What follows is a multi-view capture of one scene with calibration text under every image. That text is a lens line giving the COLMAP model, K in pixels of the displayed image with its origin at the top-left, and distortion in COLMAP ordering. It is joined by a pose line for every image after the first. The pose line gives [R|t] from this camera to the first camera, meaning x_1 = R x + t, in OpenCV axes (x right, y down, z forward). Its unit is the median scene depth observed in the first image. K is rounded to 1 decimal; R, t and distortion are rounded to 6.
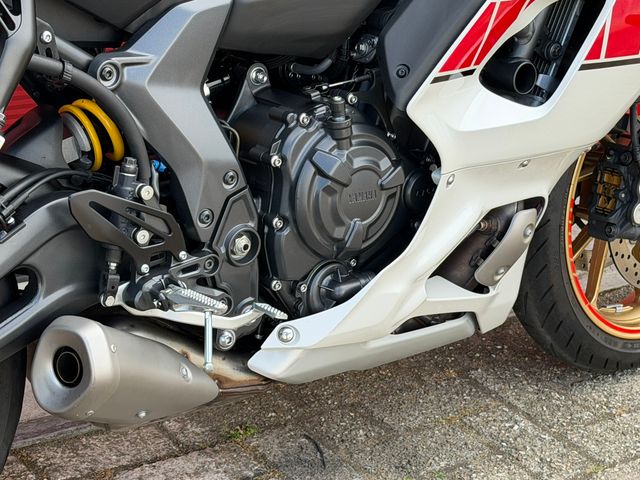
lens RADIAL K [[1502.2, 0, 320.0], [0, 1502.2, 240.0], [0, 0, 1]] dist [0.097968, 0.425079]
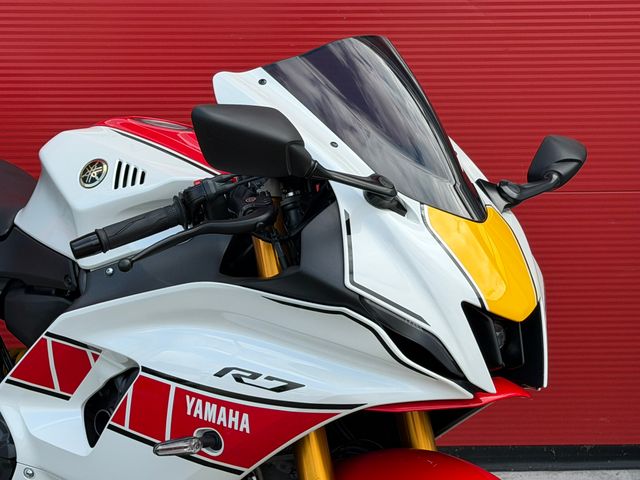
lens RADIAL K [[1522.3, 0, 329.0], [0, 1522.3, 240.6], [0, 0, 1]] dist [0.121606, 0.200894]
pose [[0.155361, 0.097144, -0.983070, 1.383759], [-0.405537, 0.913703, 0.026200, -0.356956], [0.900779, 0.394601, 0.181350, 0.934499]]
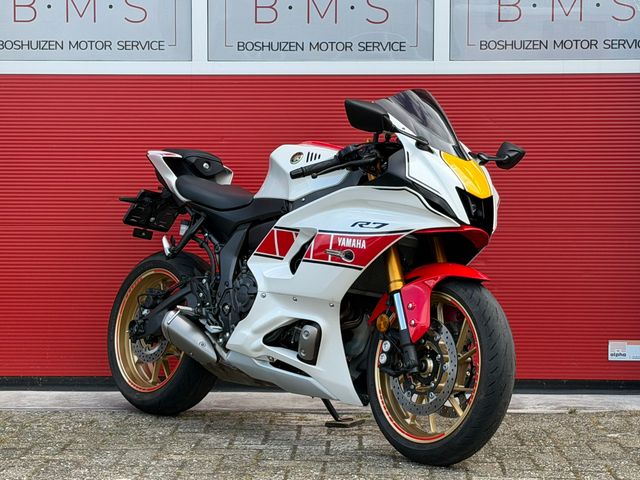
lens RADIAL K [[1502.2, 0, 320.0], [0, 1502.2, 240.0], [0, 0, 1]] dist [0.097968, 0.425079]
pose [[0.069707, -0.090563, -0.993448, 2.826067], [-0.420789, 0.900269, -0.111594, 0.130680], [0.904476, 0.425811, 0.024647, 1.001554]]
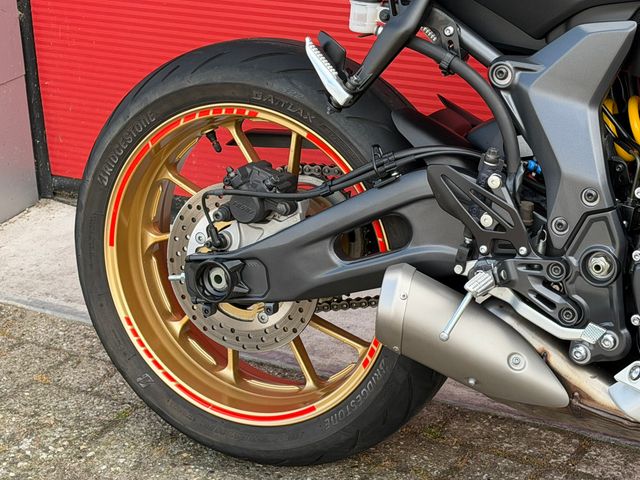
lens RADIAL K [[1502.2, 0, 320.0], [0, 1502.2, 240.0], [0, 0, 1]] dist [0.097968, 0.425079]
pose [[0.423788, 0.229676, -0.876158, 0.738779], [-0.294517, 0.949694, 0.106498, -0.064660], [0.856541, 0.212911, 0.470112, 0.338213]]
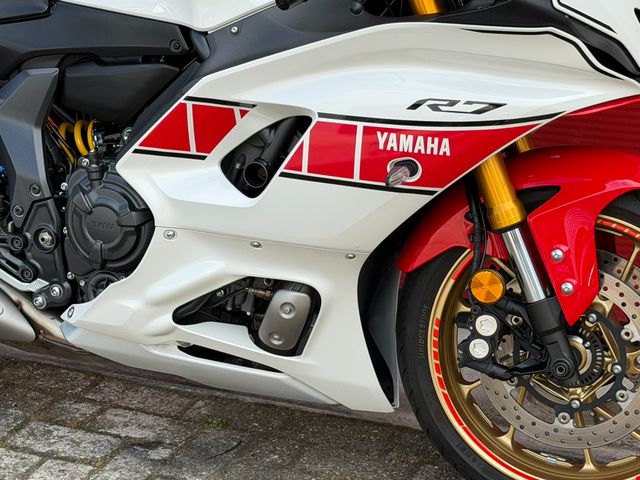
lens RADIAL K [[1502.2, 0, 320.0], [0, 1502.2, 240.0], [0, 0, 1]] dist [0.097968, 0.425079]
pose [[0.514780, 0.201004, -0.833426, 1.265124], [-0.279652, 0.958324, 0.058395, -0.150562], [0.810430, 0.203009, 0.549537, 0.397184]]
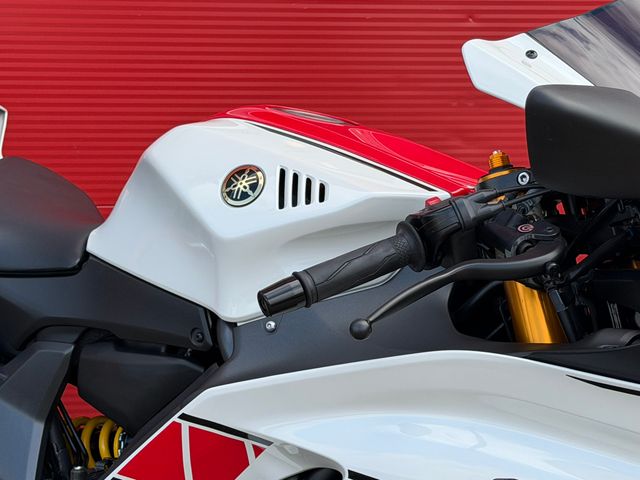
lens RADIAL K [[1530.0, 0, 319.3], [0, 1530.0, 248.9], [0, 0, 1]] dist [0.110400, 0.629691]
pose [[0.246709, 0.106621, -0.963206, 0.973452], [-0.405195, 0.914227, -0.002585, -0.277123], [0.880313, 0.390924, 0.268751, 0.779208]]
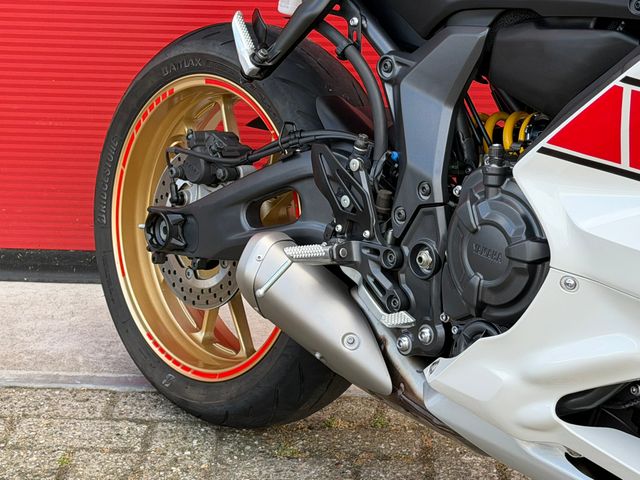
lens RADIAL K [[1522.3, 0, 329.0], [0, 1522.3, 240.6], [0, 0, 1]] dist [0.121606, 0.200894]
pose [[0.073622, 0.216538, -0.973494, 0.944993], [-0.432197, 0.886642, 0.164534, -0.149304], [0.898769, 0.408628, 0.158864, 0.739747]]
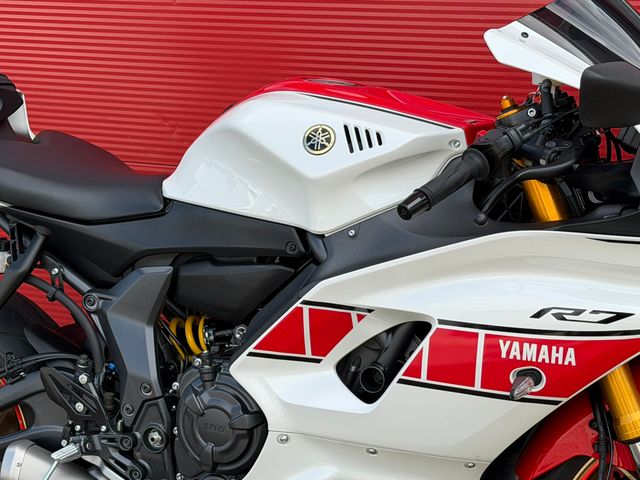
lens RADIAL K [[1502.2, 0, 320.0], [0, 1502.2, 240.0], [0, 0, 1]] dist [0.097968, 0.425079]
pose [[0.470181, 0.122244, -0.874063, 1.218648], [-0.283288, 0.958861, -0.018284, -0.190581], [0.835870, 0.256208, 0.485468, 0.370195]]
